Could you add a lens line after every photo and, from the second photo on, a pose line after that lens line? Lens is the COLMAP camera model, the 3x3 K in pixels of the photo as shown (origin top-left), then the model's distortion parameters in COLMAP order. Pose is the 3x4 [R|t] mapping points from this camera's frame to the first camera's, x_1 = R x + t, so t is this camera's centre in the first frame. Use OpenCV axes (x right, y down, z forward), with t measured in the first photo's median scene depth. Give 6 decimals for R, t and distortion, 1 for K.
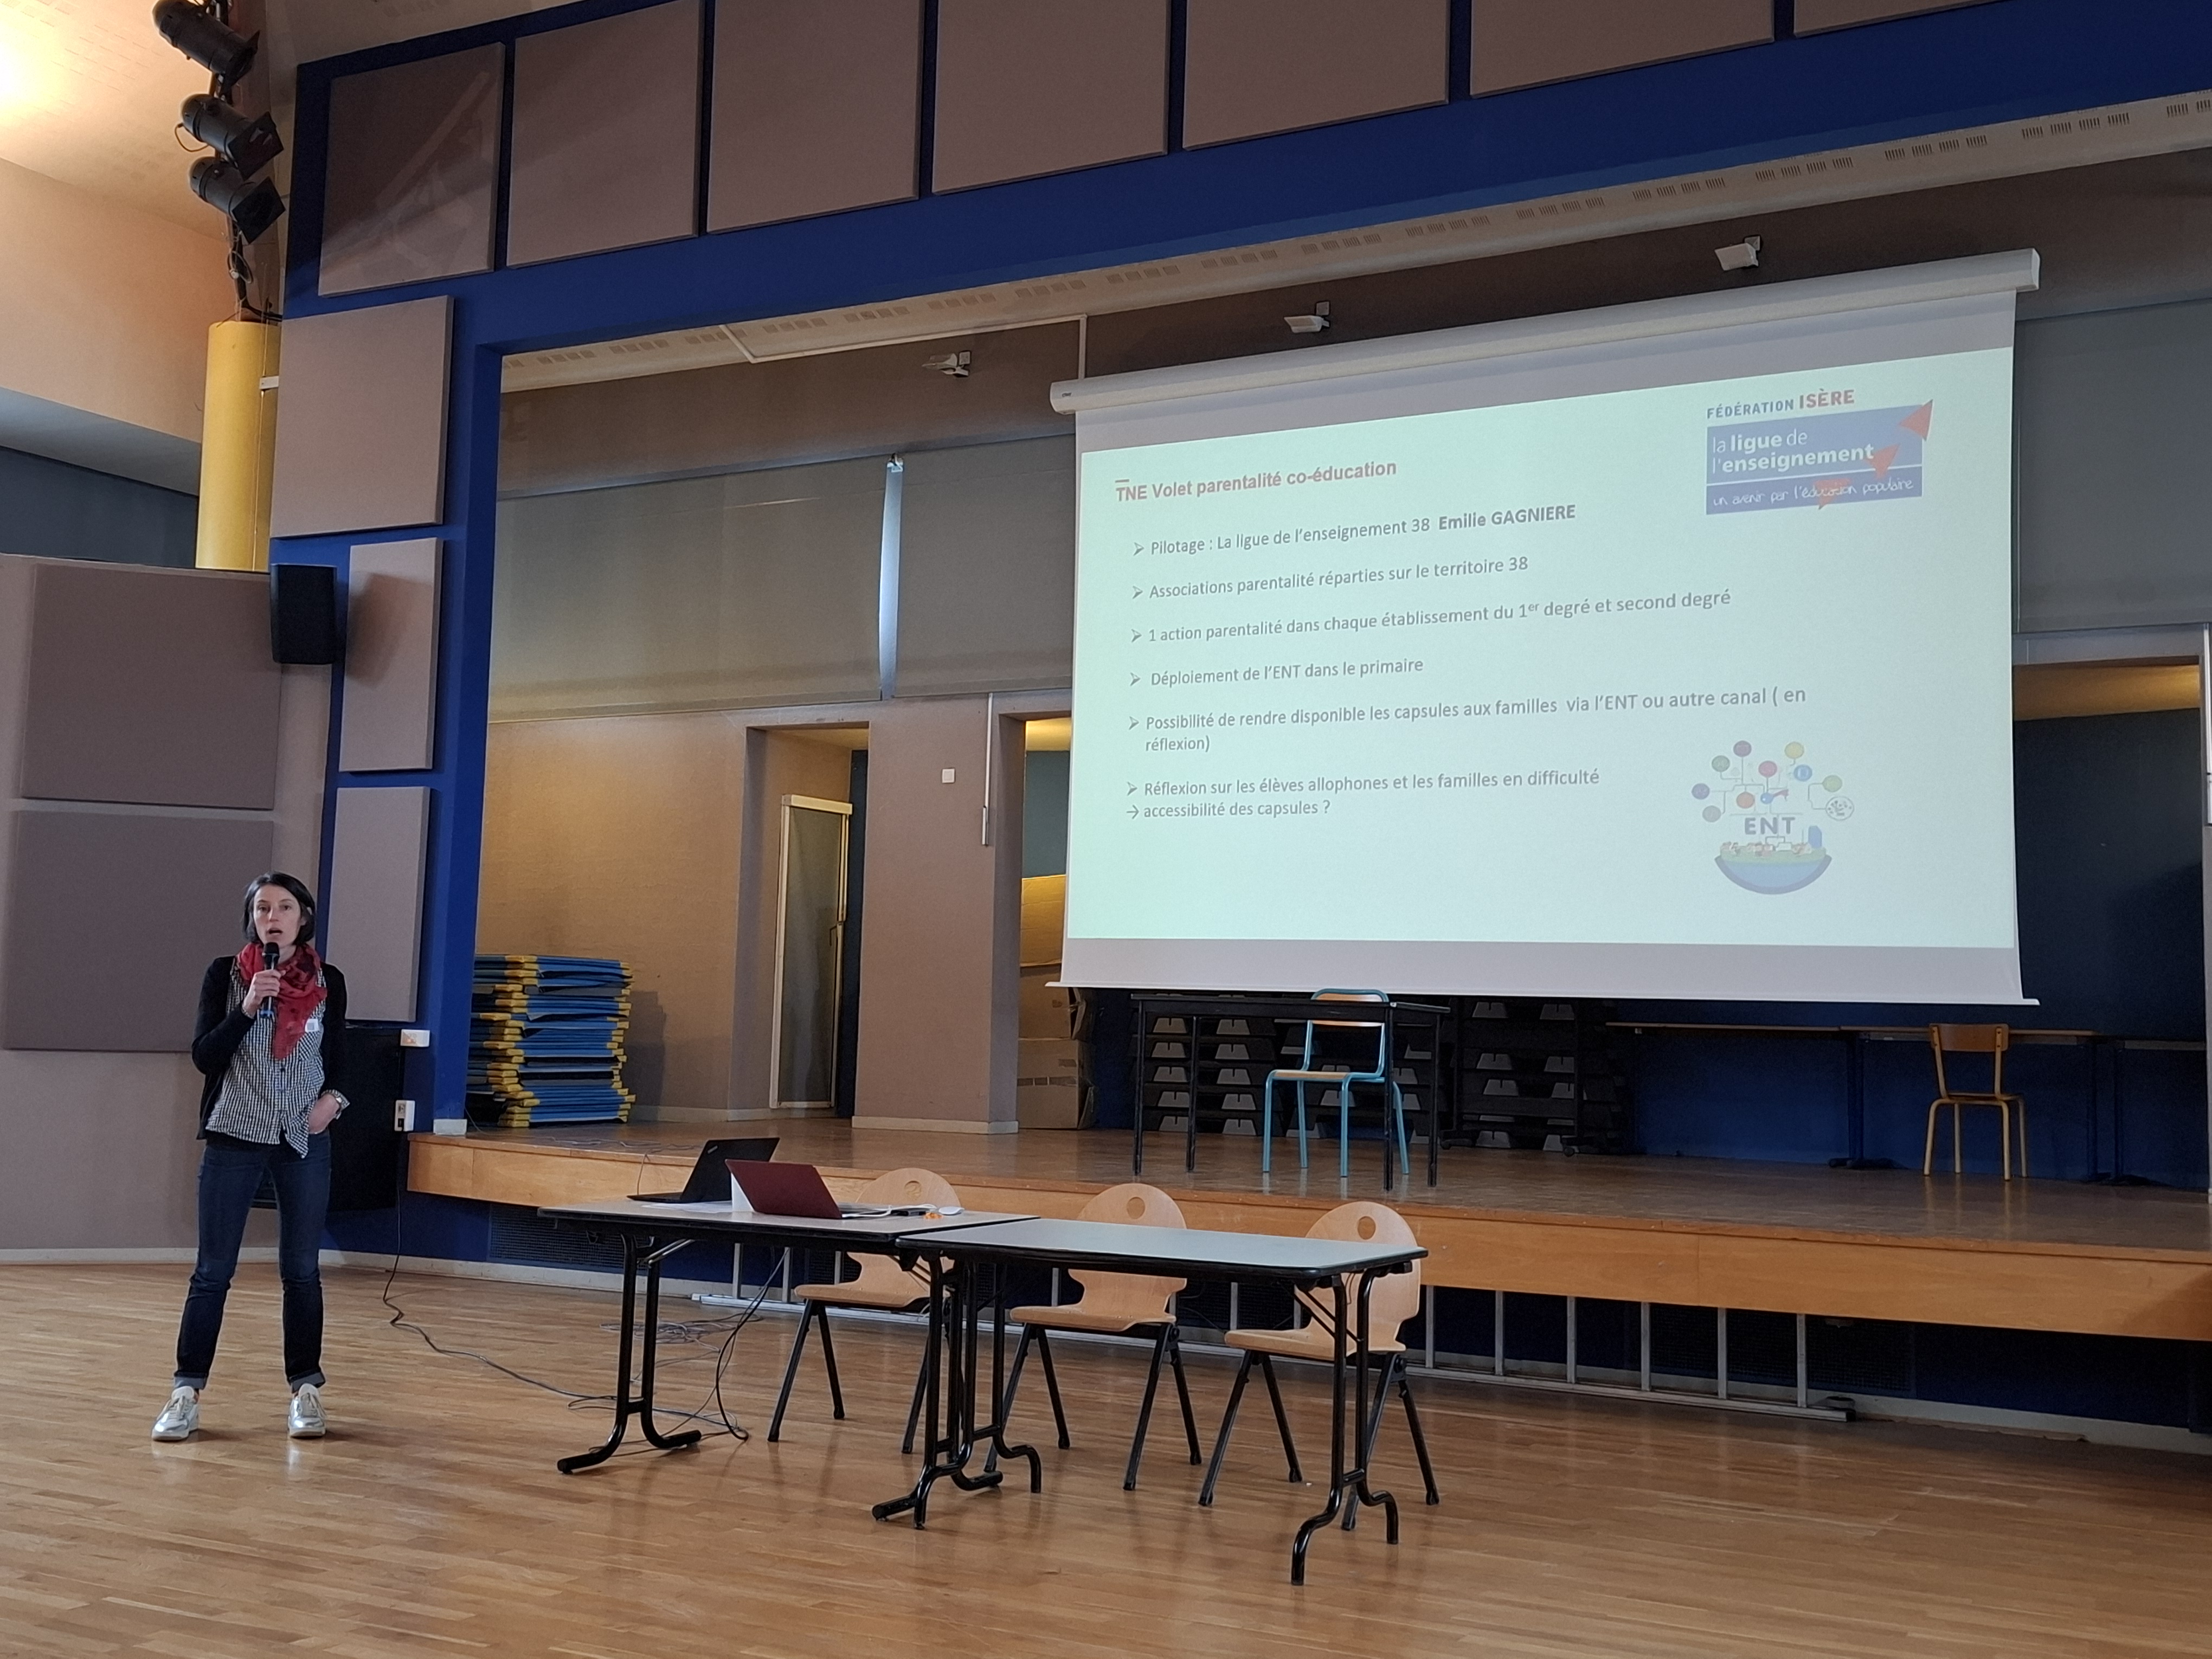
lens RADIAL K [[2387.2, 0, 1099.6], [0, 2387.2, 810.3], [0, 0, 1]] dist [0.073556, 0.000000]
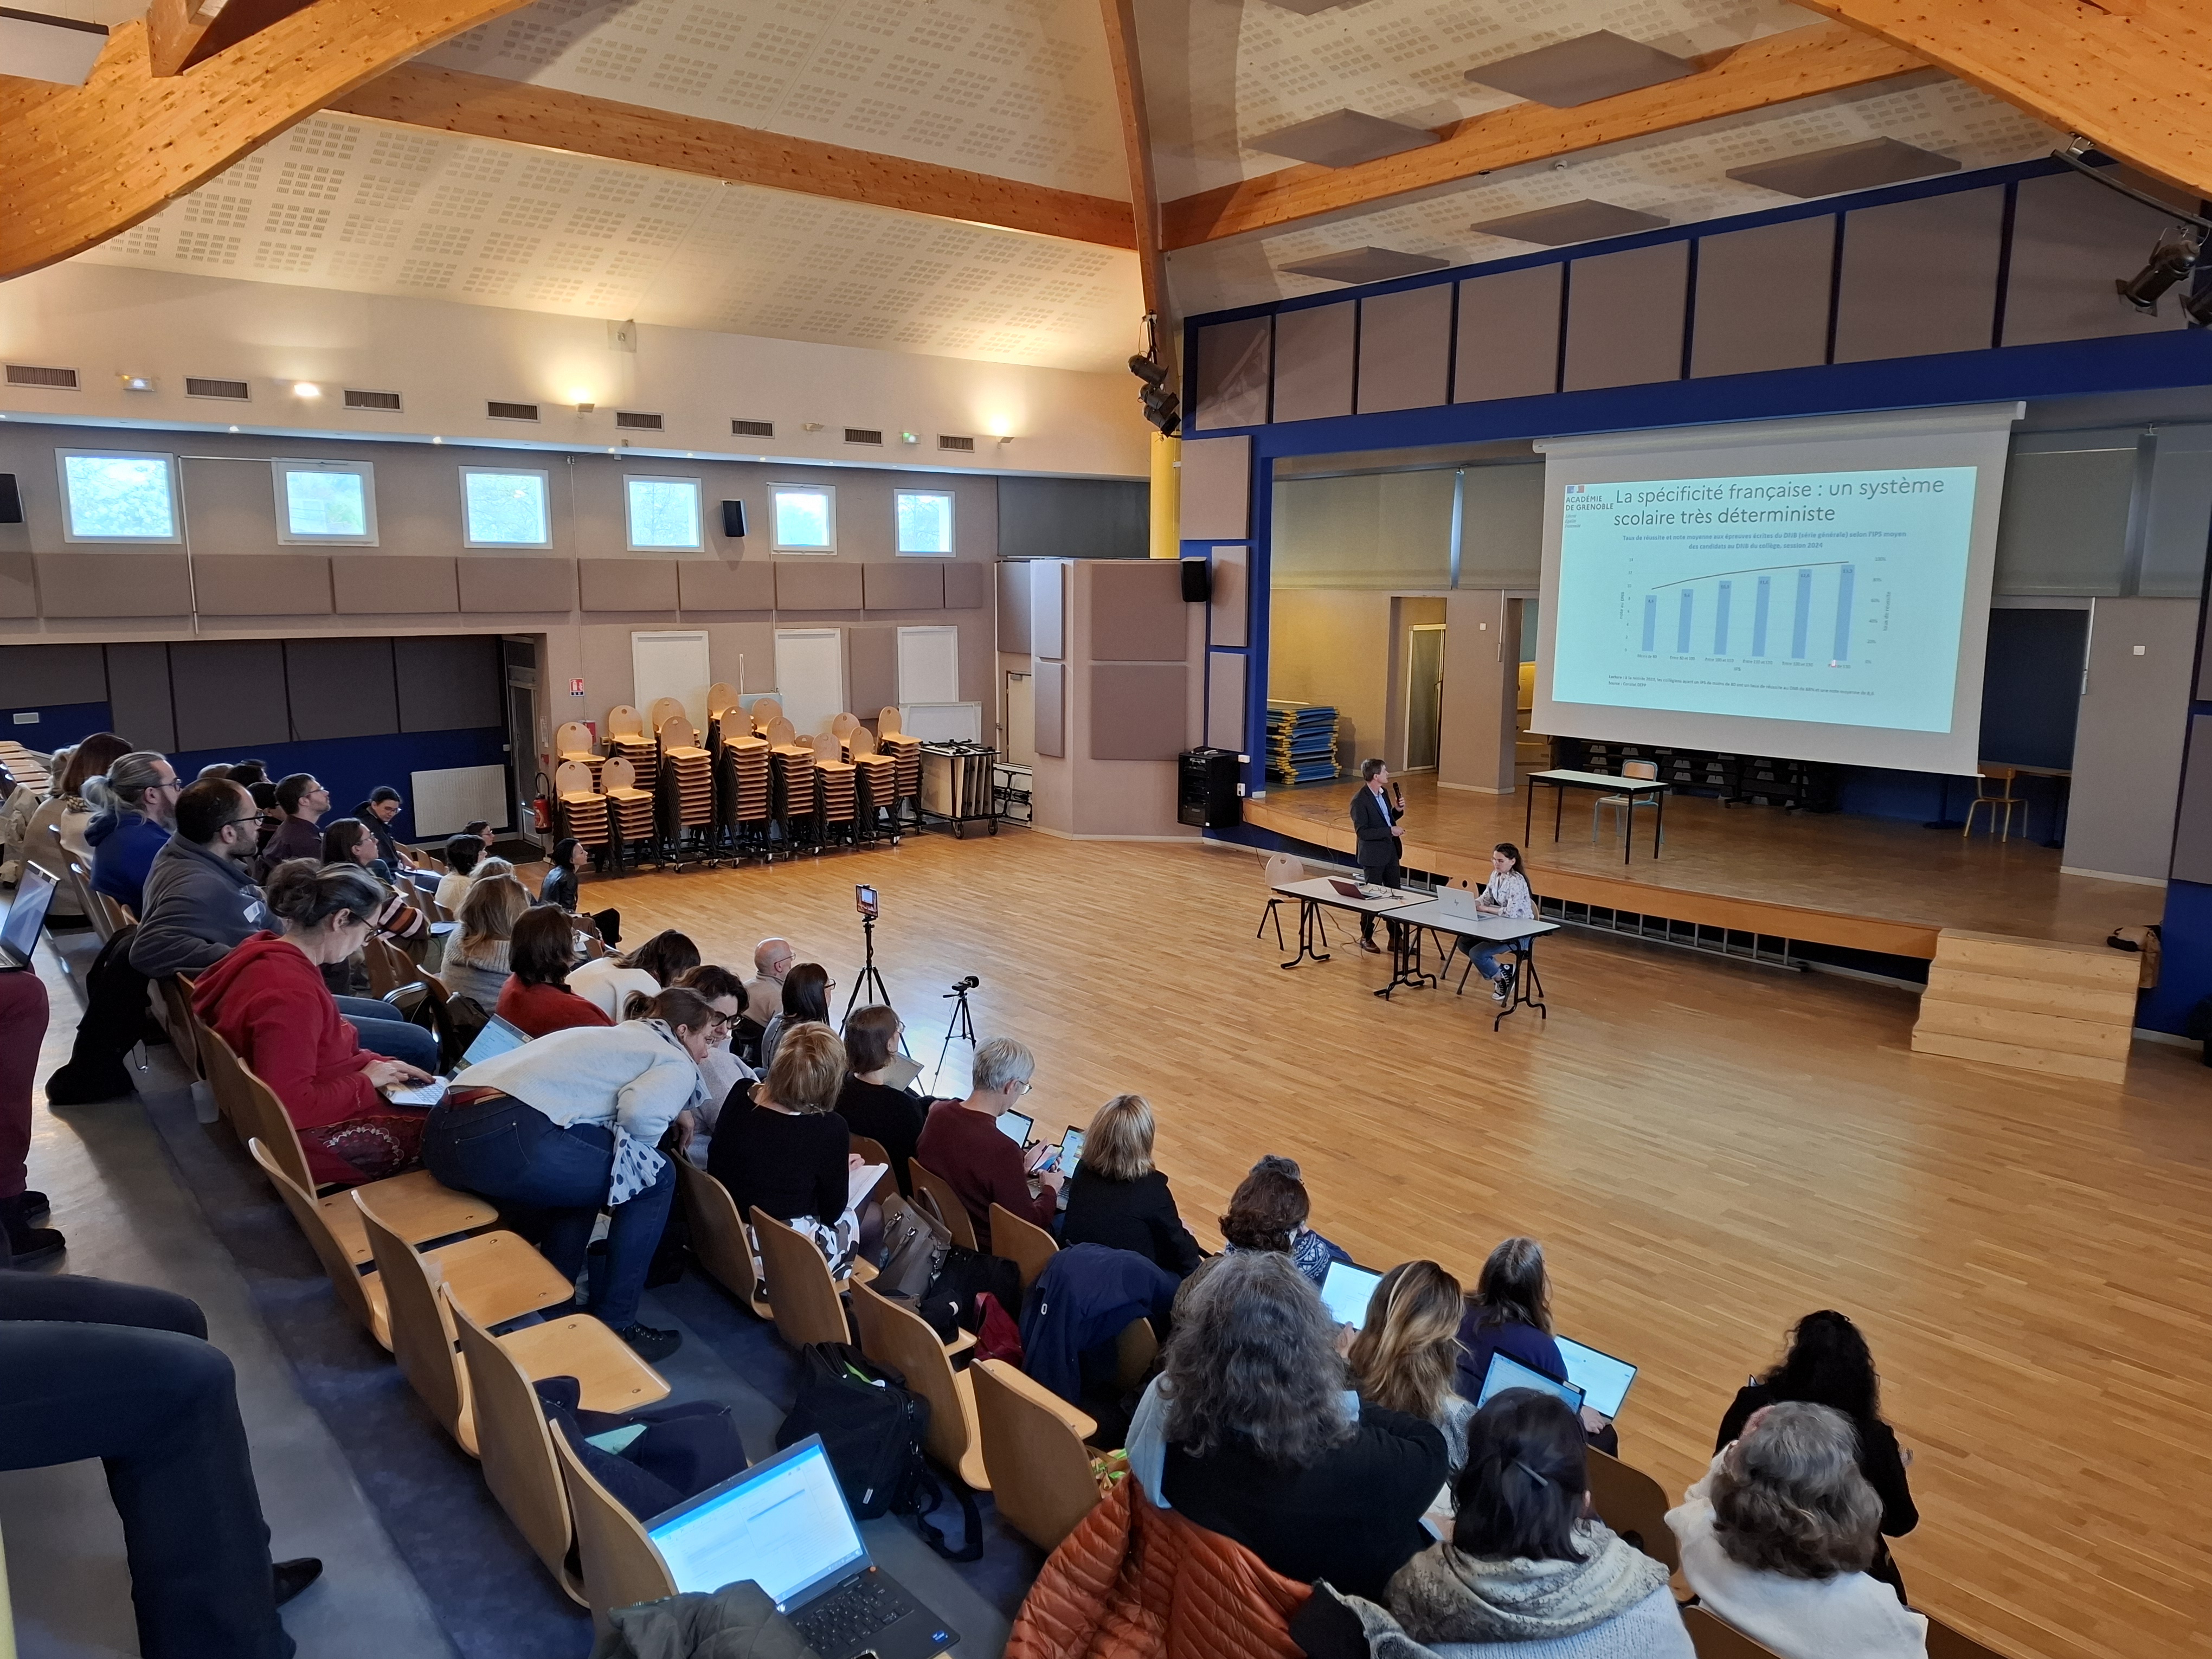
lens RADIAL K [[1534.8, 0, 1067.9], [0, 1534.8, 859.5], [0, 0, 1]] dist [0.013942, -0.011858]
pose [[0.917979, 0.049442, -0.393536, 0.165119], [0.060369, 0.963223, 0.261833, -0.220844], [0.392008, -0.264114, 0.881234, -0.456197]]
